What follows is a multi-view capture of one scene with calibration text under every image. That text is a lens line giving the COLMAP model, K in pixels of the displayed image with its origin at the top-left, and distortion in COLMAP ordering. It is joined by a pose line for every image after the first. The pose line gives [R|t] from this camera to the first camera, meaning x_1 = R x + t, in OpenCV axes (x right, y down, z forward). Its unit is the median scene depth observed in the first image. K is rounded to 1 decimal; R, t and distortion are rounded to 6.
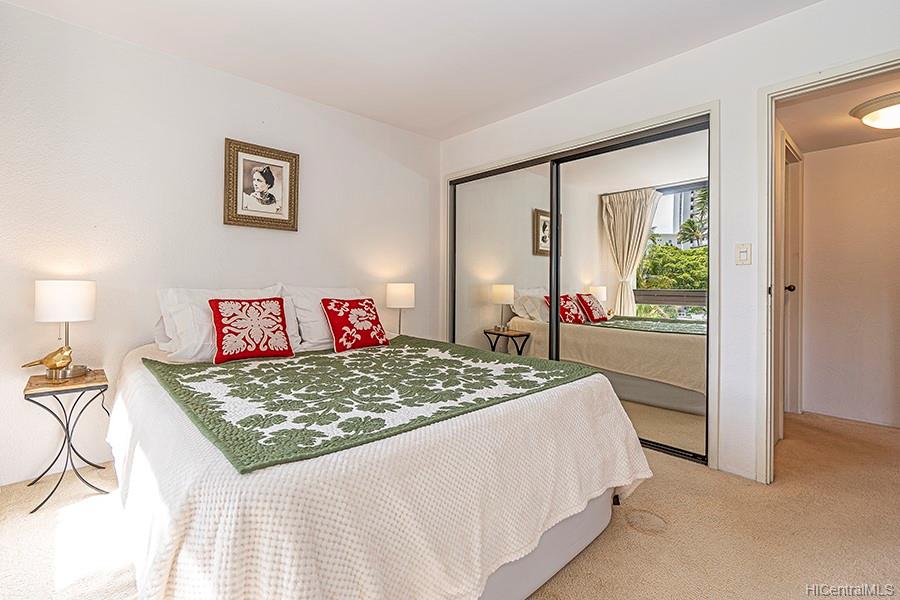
lens RADIAL K [[417.8, 0, 439.9], [0, 417.8, 279.5], [0, 0, 1]] dist [0.000401, 0.000150]
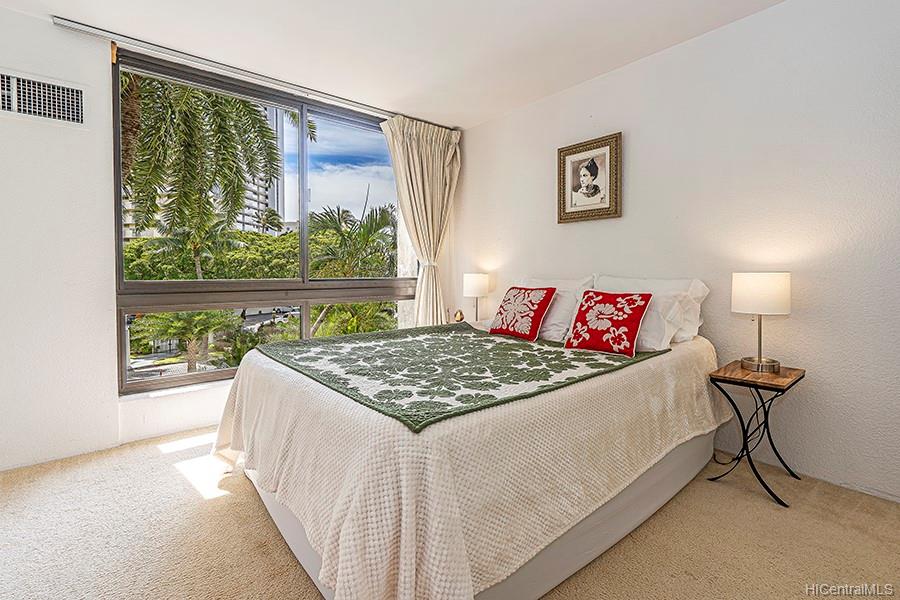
lens RADIAL K [[417.8, 0, 439.9], [0, 417.8, 279.5], [0, 0, 1]] dist [0.000401, 0.000150]
pose [[-0.043702, 0.010370, -0.998991, 0.645144], [0.015297, 0.999836, 0.009710, 0.006980], [0.998927, -0.014857, -0.043854, 0.700203]]
